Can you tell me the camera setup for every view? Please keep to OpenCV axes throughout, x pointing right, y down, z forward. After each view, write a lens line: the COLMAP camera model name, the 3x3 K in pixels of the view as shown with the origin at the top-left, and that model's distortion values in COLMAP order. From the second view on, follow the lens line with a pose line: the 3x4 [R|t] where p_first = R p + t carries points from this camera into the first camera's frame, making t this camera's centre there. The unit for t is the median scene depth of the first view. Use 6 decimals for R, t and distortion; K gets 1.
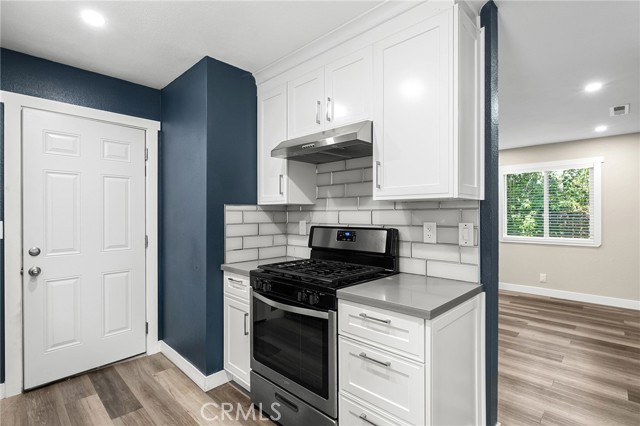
lens RADIAL K [[312.0, 0, 318.8], [0, 312.0, 216.4], [0, 0, 1]] dist [-0.000238, -0.000477]
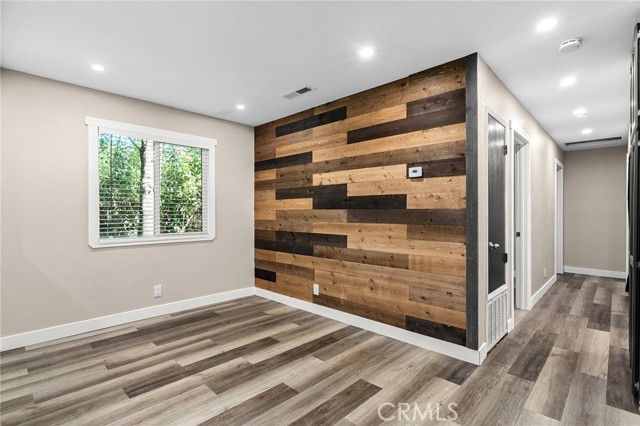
lens RADIAL K [[311.5, 0, 321.0], [0, 311.5, 213.9], [0, 0, 1]] dist [0.000563, 0.000006]
pose [[-0.007293, -0.002479, 0.999970, 0.010570], [0.001093, 0.999996, 0.002487, 0.039495], [-0.999973, 0.001111, -0.007290, 1.272151]]
